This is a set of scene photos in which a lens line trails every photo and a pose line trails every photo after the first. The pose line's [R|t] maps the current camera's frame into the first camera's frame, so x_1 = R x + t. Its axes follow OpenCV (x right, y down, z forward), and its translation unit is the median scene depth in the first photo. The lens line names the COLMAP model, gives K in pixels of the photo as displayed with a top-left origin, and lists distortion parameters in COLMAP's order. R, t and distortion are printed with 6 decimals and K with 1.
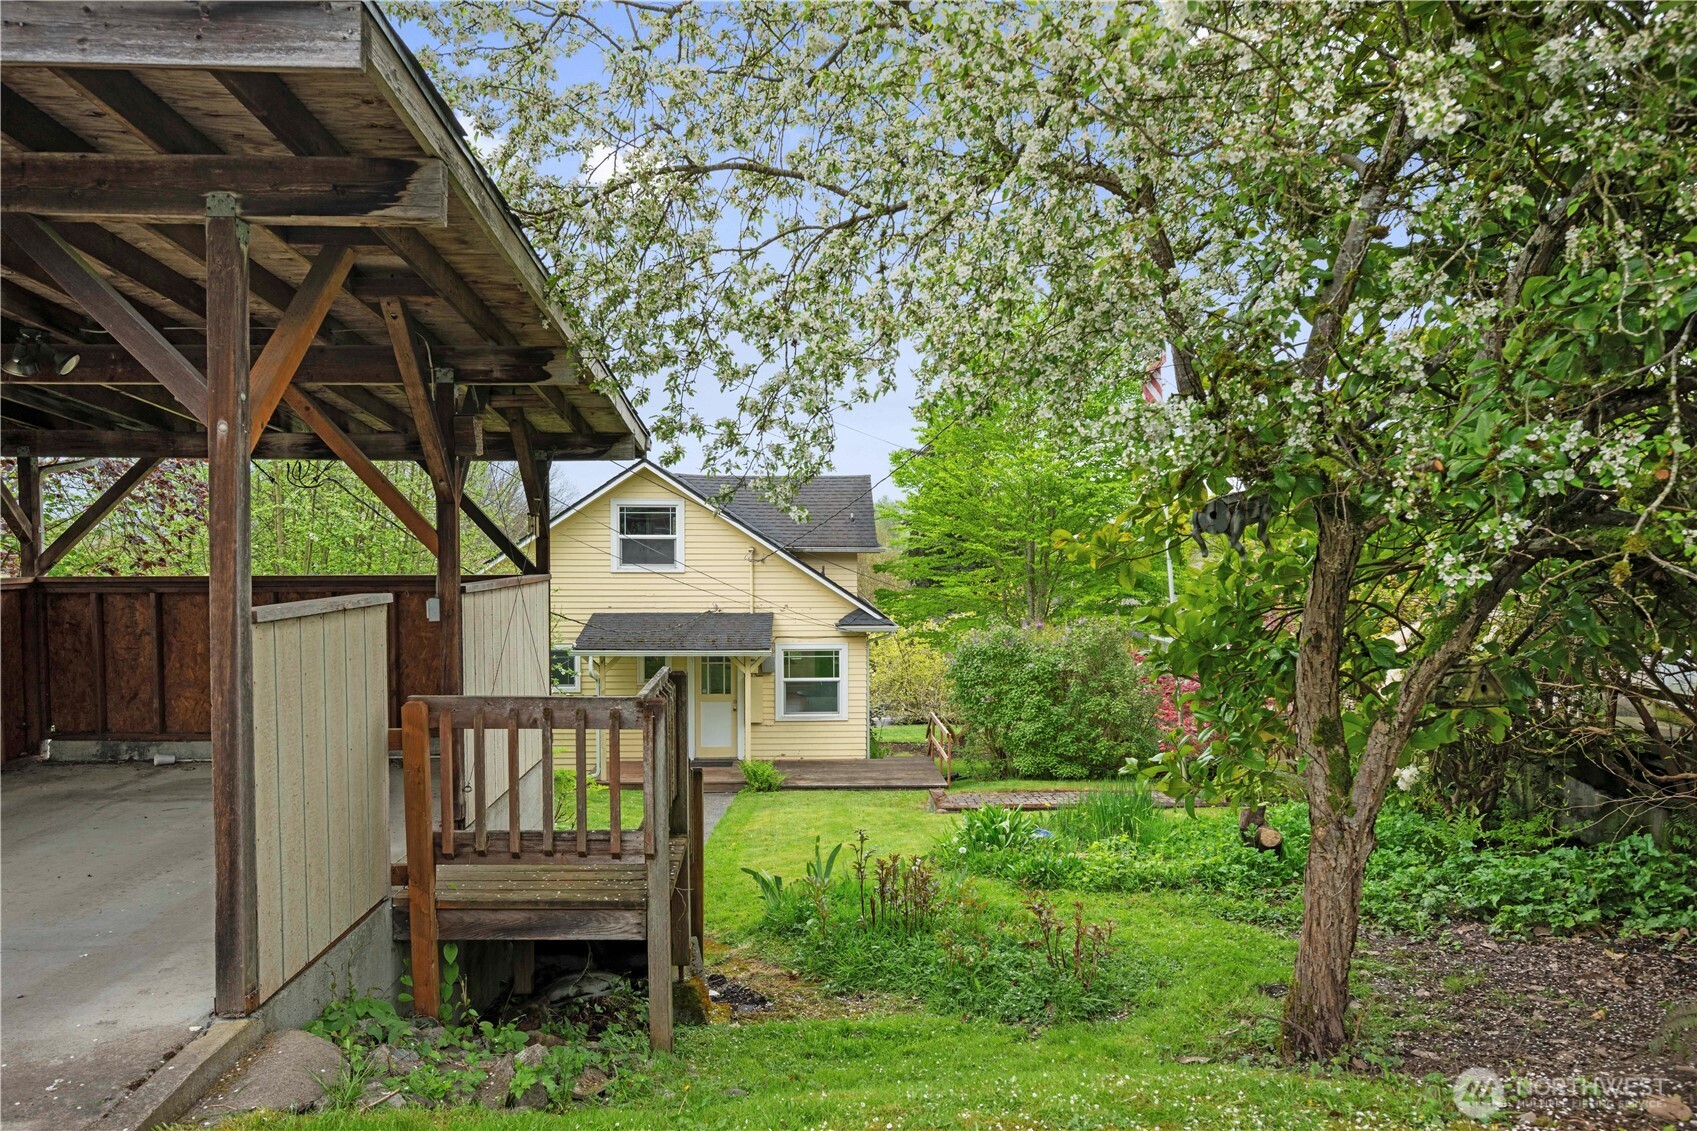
lens RADIAL K [[1205.8, 0, 843.5], [0, 1205.8, 581.2], [0, 0, 1]] dist [-0.009559, -0.003838]
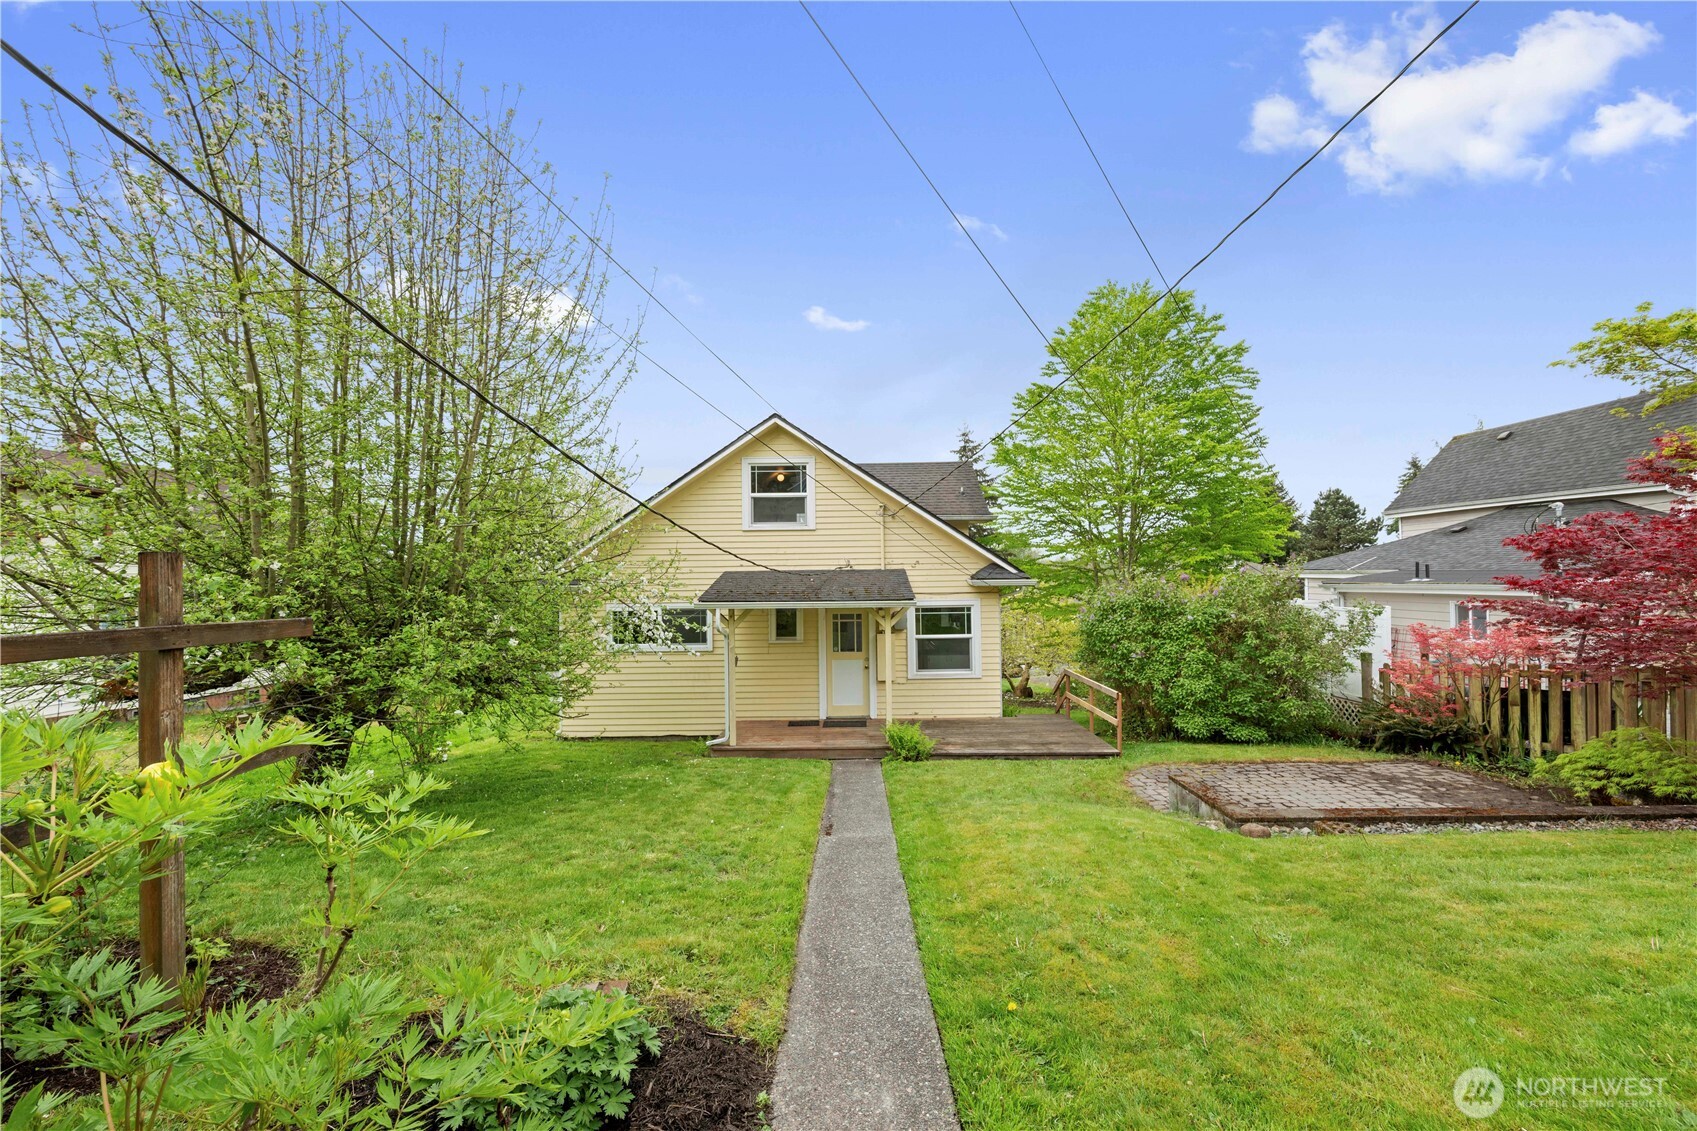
lens RADIAL K [[668.2, 0, 850.6], [0, 668.2, 554.5], [0, 0, 1]] dist [-0.002377, -0.000157]
pose [[0.998715, -0.012809, -0.049038, -0.079436], [0.009677, 0.997930, -0.063572, 0.051731], [0.049751, 0.063016, 0.996772, 0.470679]]
